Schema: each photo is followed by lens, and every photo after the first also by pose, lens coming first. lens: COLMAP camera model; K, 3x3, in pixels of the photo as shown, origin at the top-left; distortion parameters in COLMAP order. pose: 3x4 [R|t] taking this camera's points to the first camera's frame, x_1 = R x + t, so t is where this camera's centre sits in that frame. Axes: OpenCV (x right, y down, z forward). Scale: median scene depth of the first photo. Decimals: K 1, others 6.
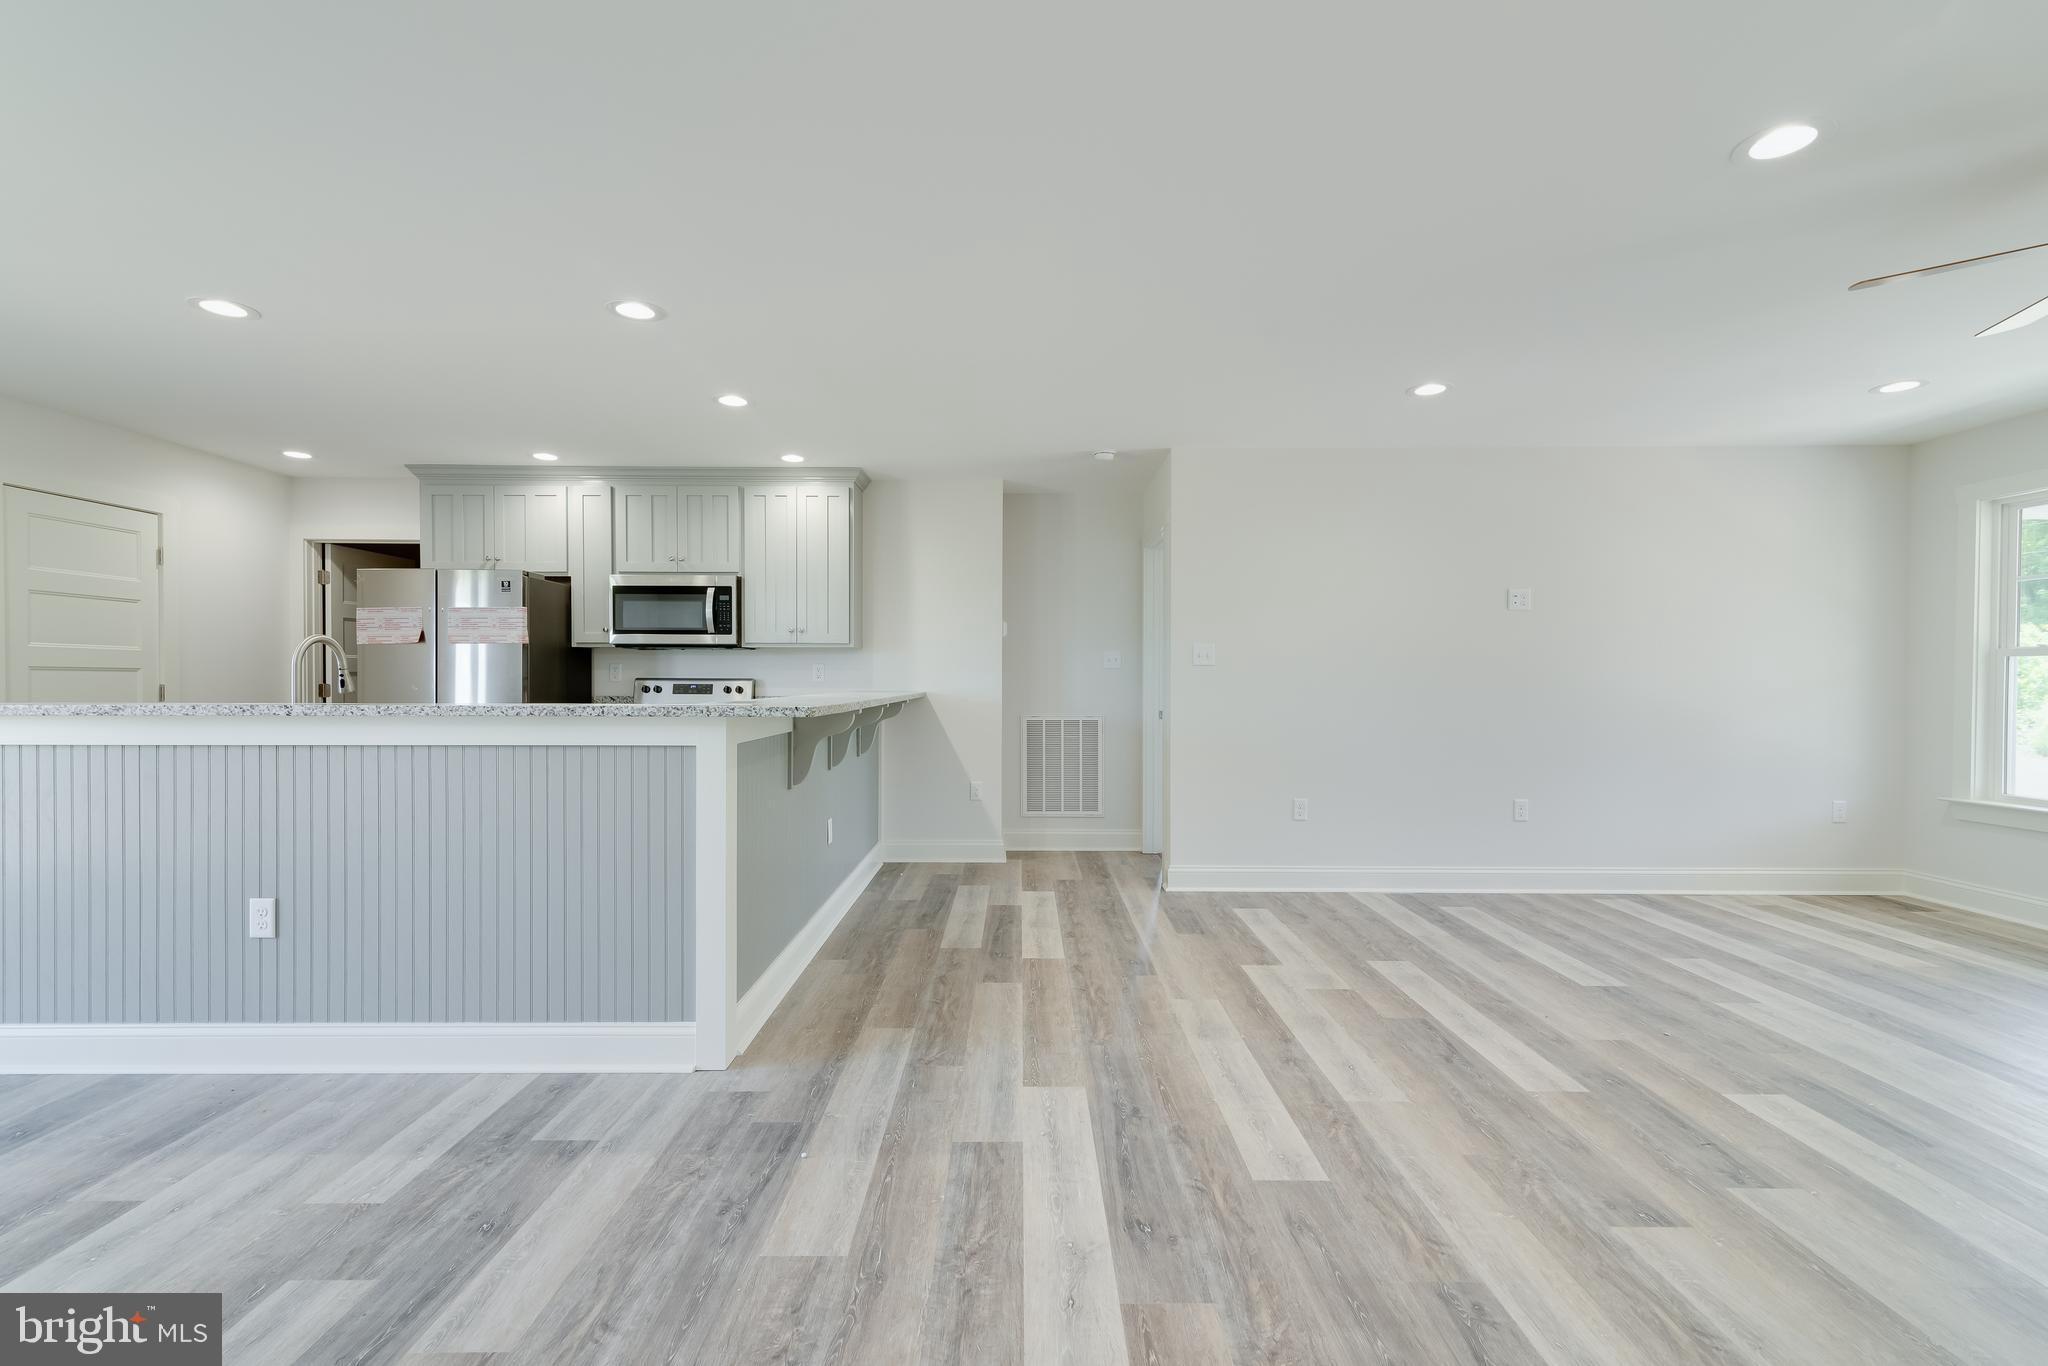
lens RADIAL K [[919.3, 0, 1016.9], [0, 919.3, 692.0], [0, 0, 1]] dist [0.018542, -0.003422]
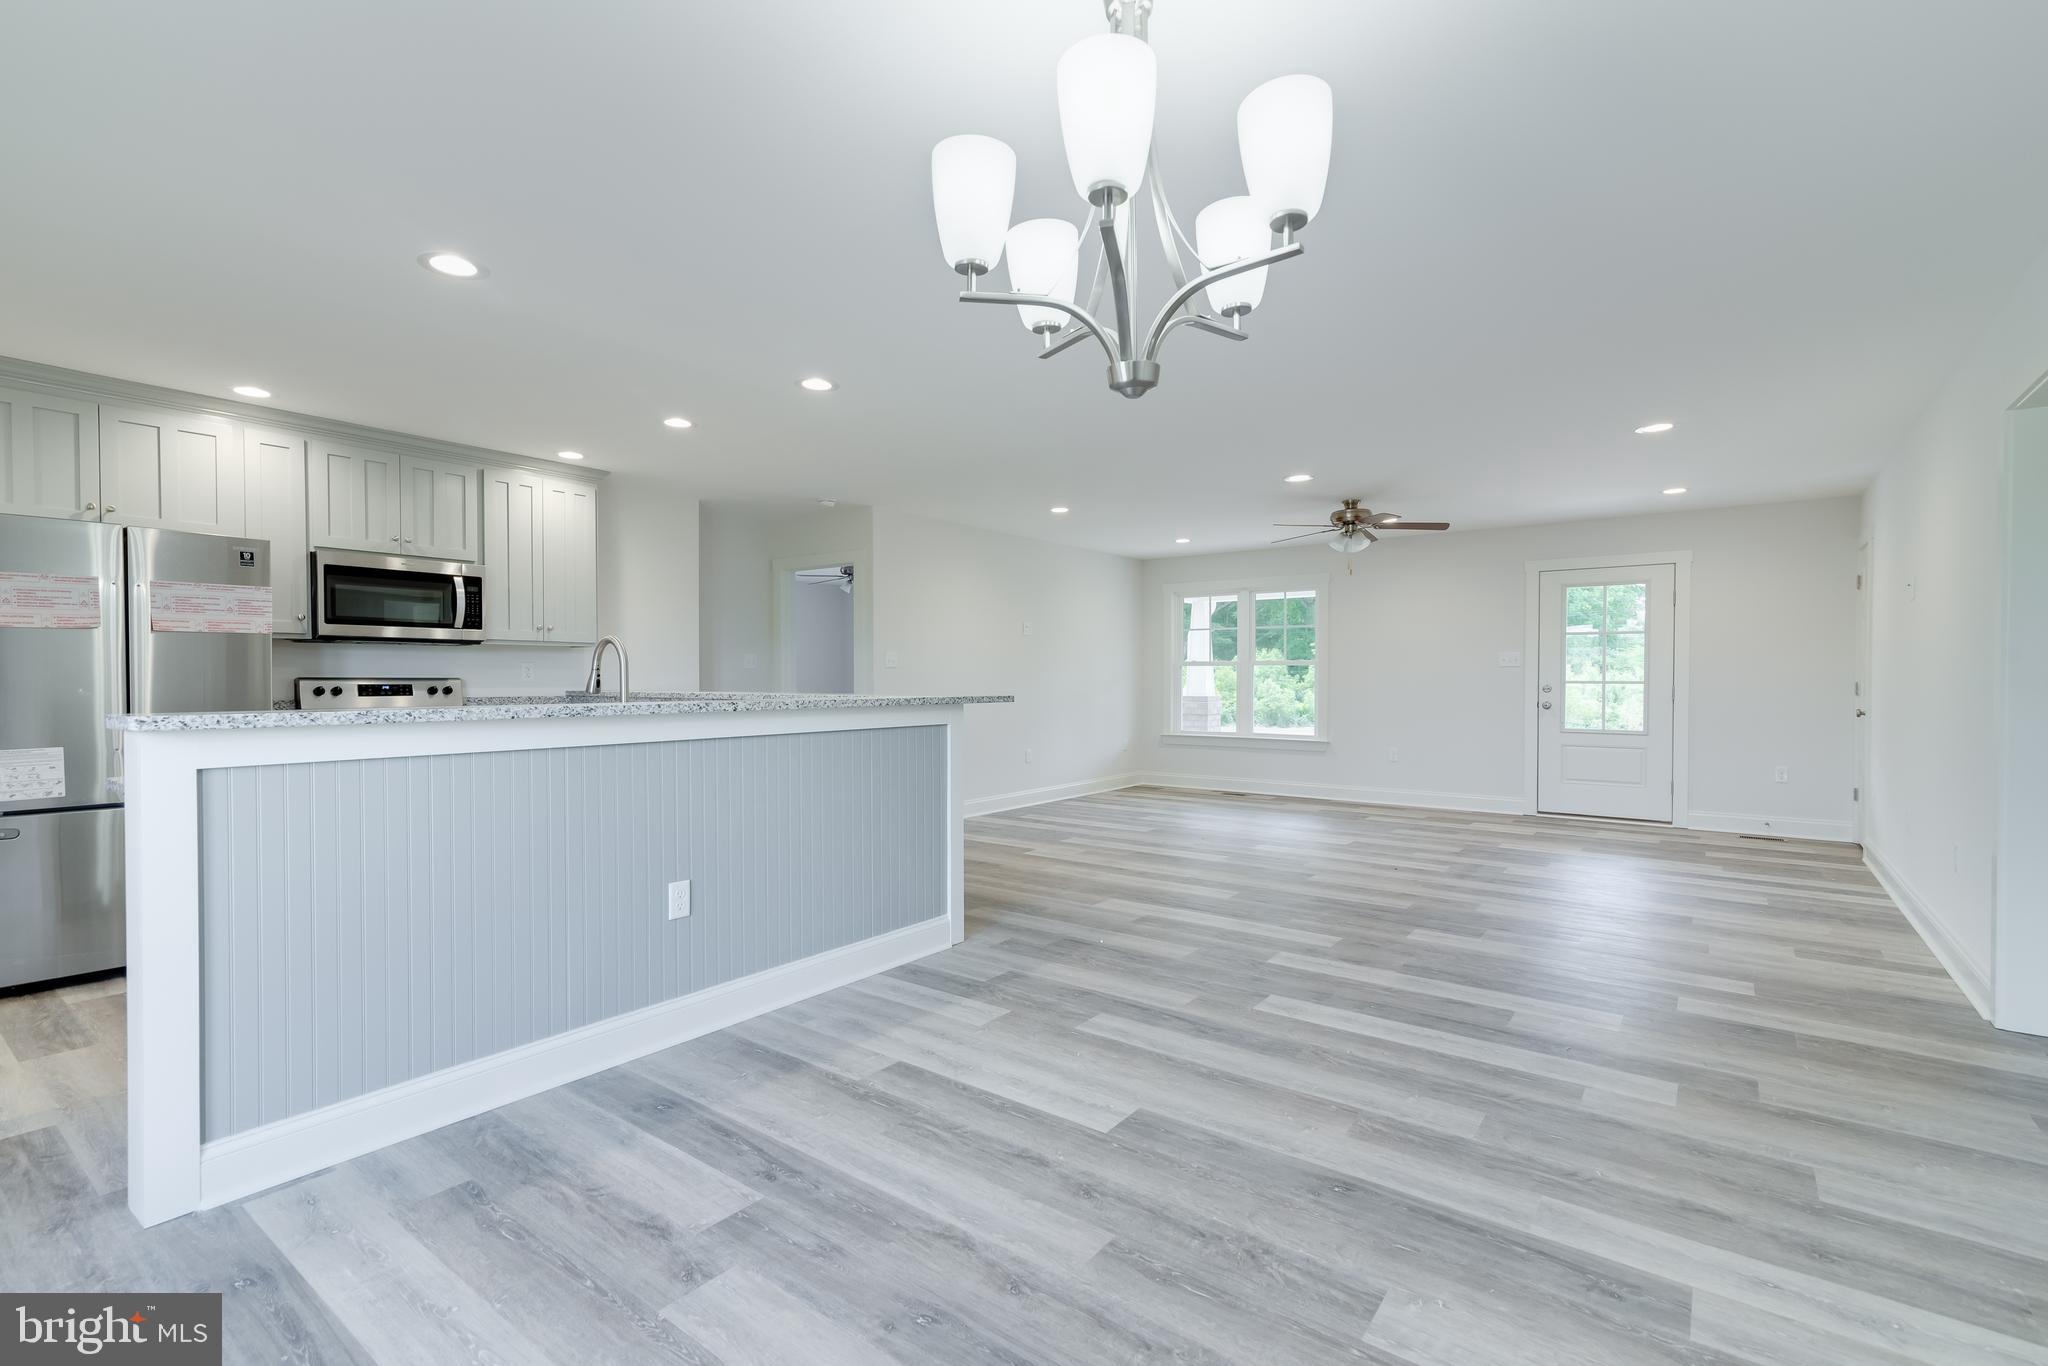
lens RADIAL K [[925.2, 0, 1018.1], [0, 925.2, 691.2], [0, 0, 1]] dist [0.021014, -0.003986]
pose [[0.601040, -0.014454, 0.799088, -1.014306], [0.013082, 0.999880, 0.008246, -0.002688], [-0.799112, 0.005497, 0.601157, 0.023091]]
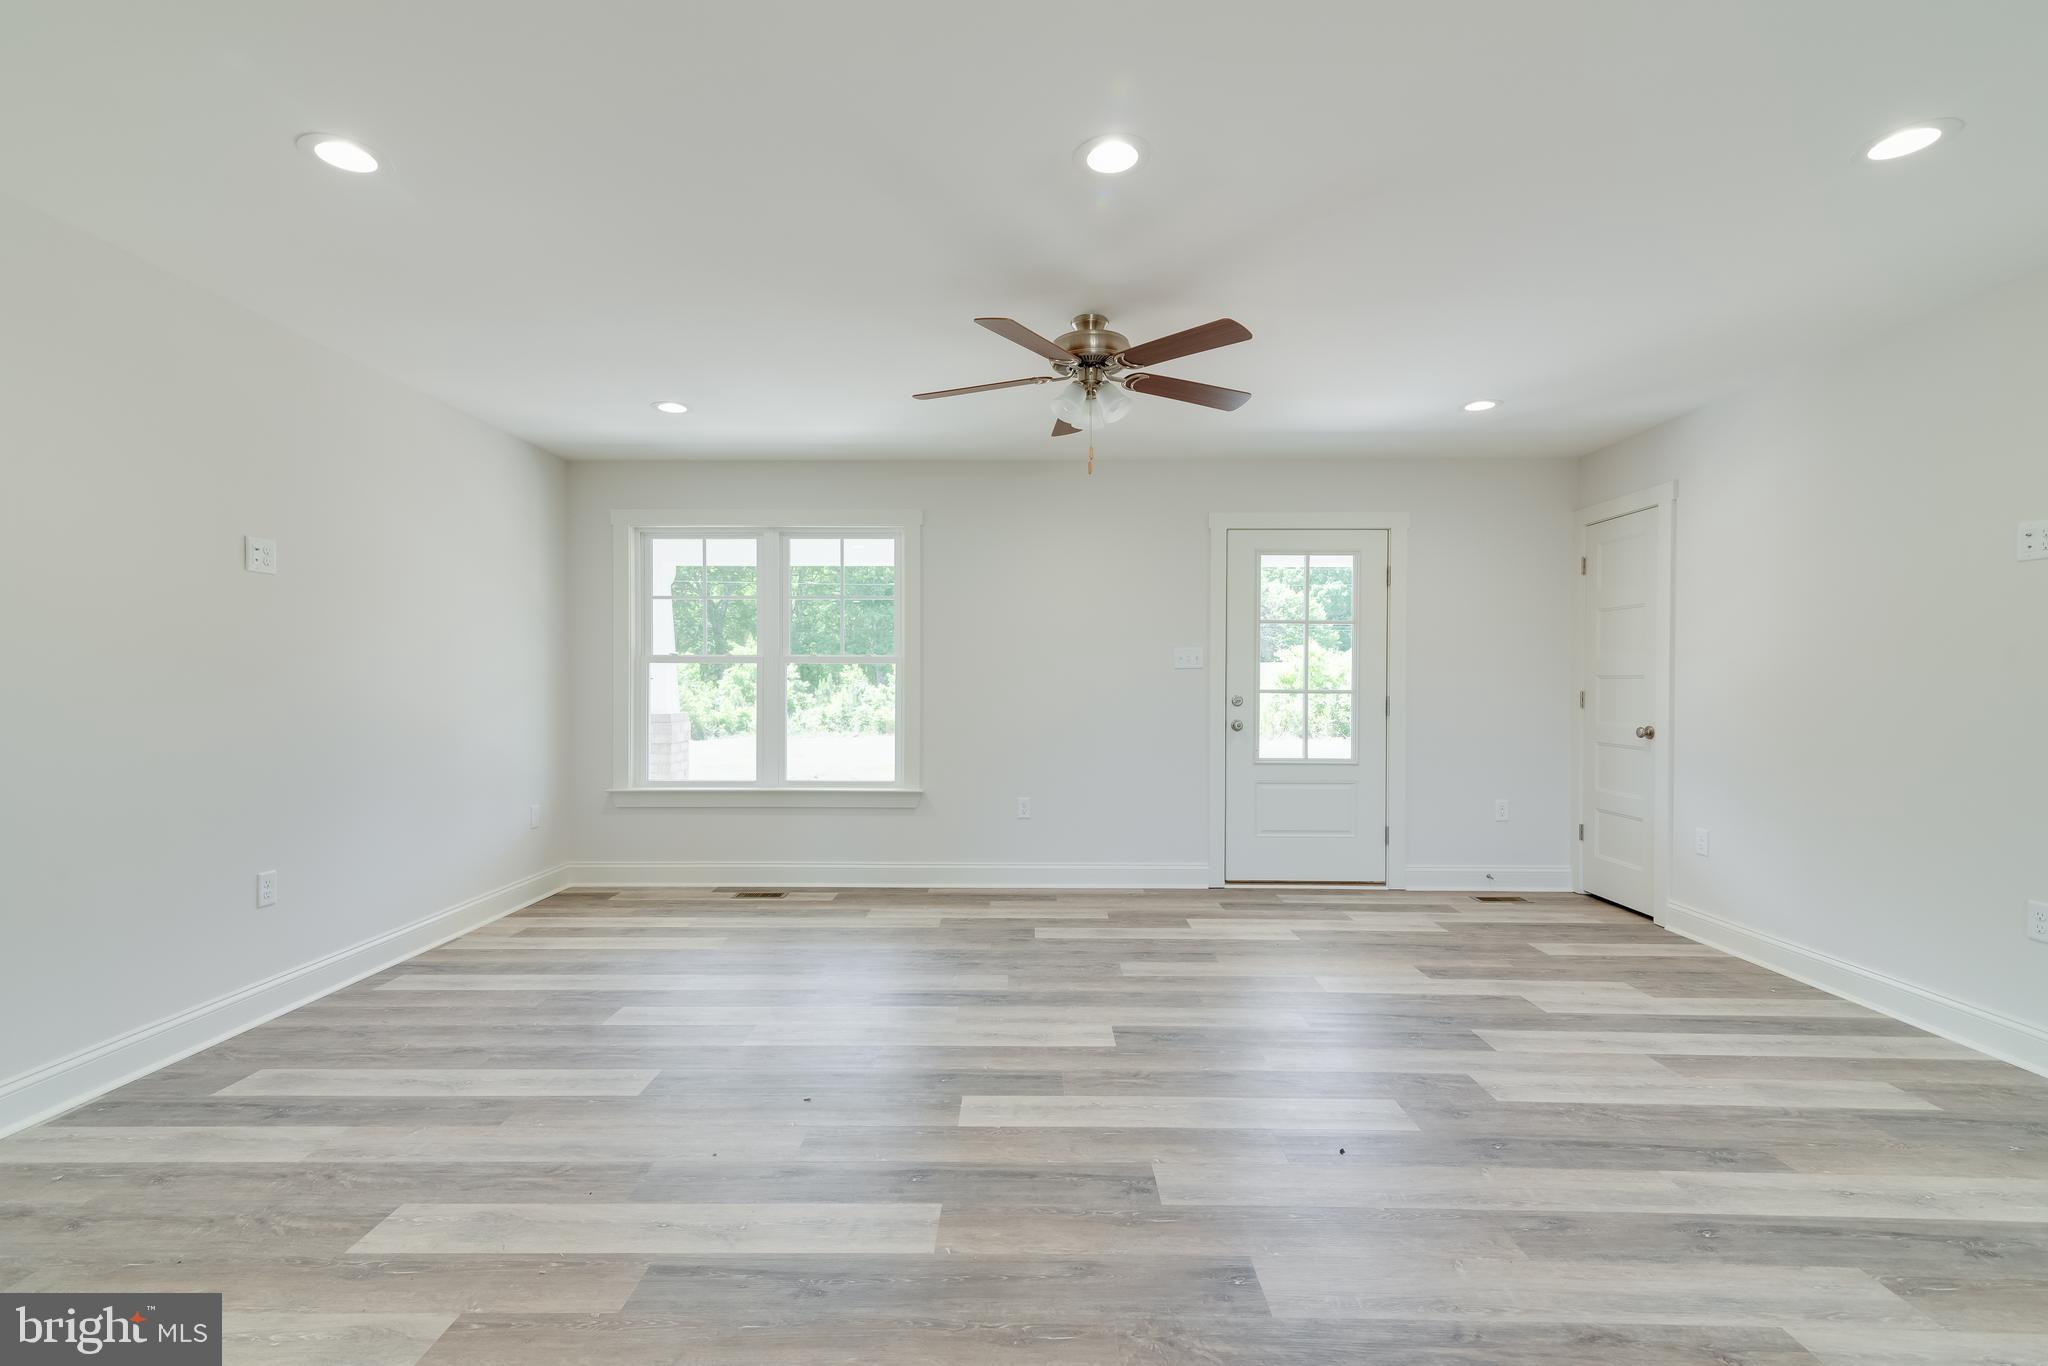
lens RADIAL K [[919.3, 0, 1016.9], [0, 919.3, 692.0], [0, 0, 1]] dist [0.018542, -0.003422]
pose [[0.009946, -0.010976, 0.999890, -0.110166], [0.013341, 0.999852, 0.010843, -0.008920], [-0.999862, 0.013232, 0.010091, 0.614840]]
